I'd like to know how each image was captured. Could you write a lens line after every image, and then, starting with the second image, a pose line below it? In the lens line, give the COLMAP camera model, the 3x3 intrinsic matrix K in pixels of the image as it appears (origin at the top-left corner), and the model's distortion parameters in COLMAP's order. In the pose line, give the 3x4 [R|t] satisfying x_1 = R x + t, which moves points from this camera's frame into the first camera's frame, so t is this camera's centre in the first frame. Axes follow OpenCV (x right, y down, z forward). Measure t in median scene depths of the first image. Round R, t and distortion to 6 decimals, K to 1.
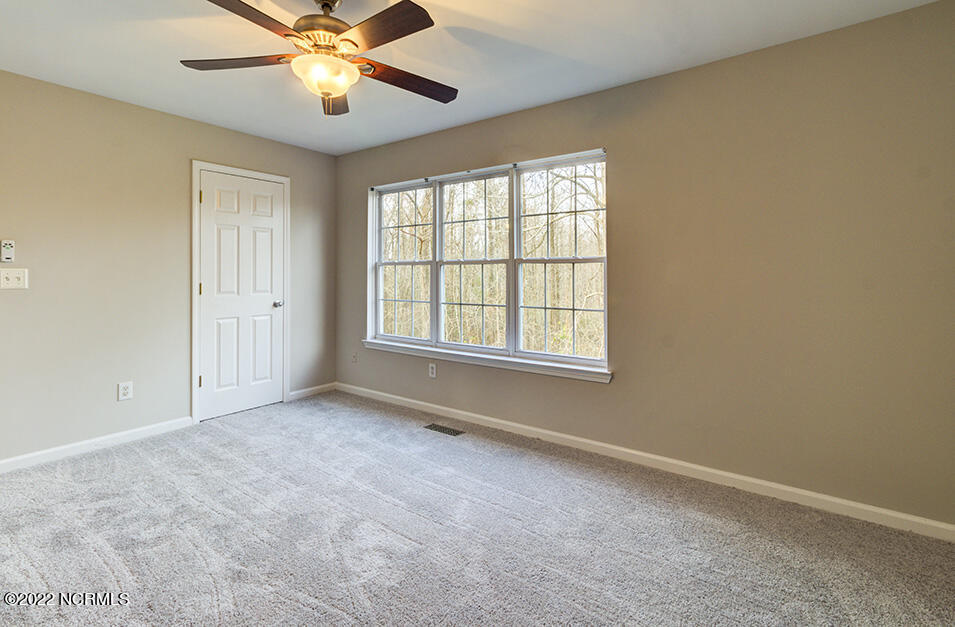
lens RADIAL K [[448.1, 0, 478.5], [0, 448.1, 313.3], [0, 0, 1]] dist [0.000152, 0.009411]
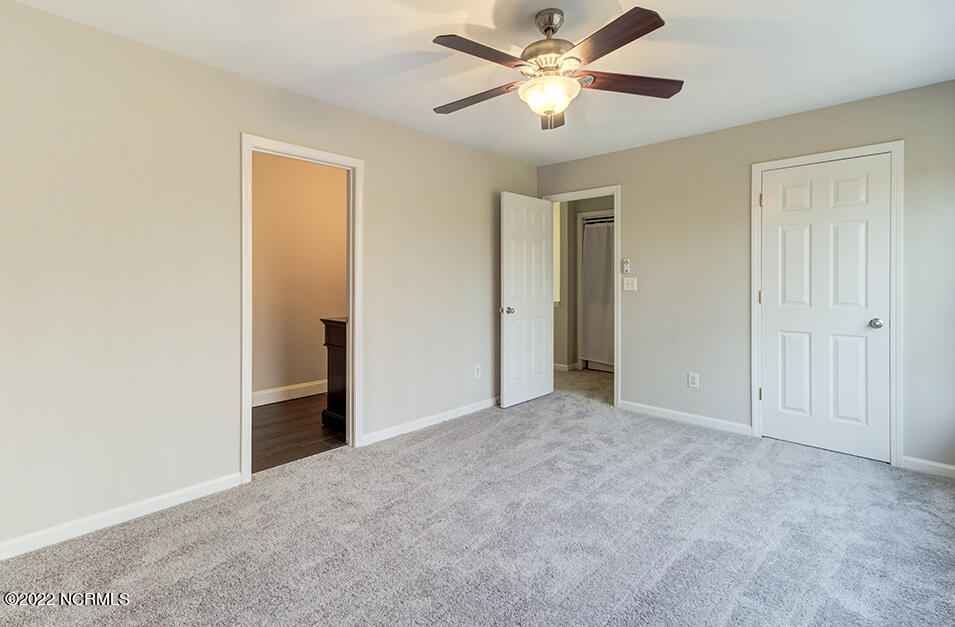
lens RADIAL K [[448.1, 0, 477.6], [0, 448.1, 311.6], [0, 0, 1]] dist [0.000152, 0.009411]
pose [[-0.129383, 0.069807, -0.989134, 0.425001], [-0.090175, 0.992557, 0.081843, -0.049736], [0.987486, 0.099784, -0.122126, 0.557867]]
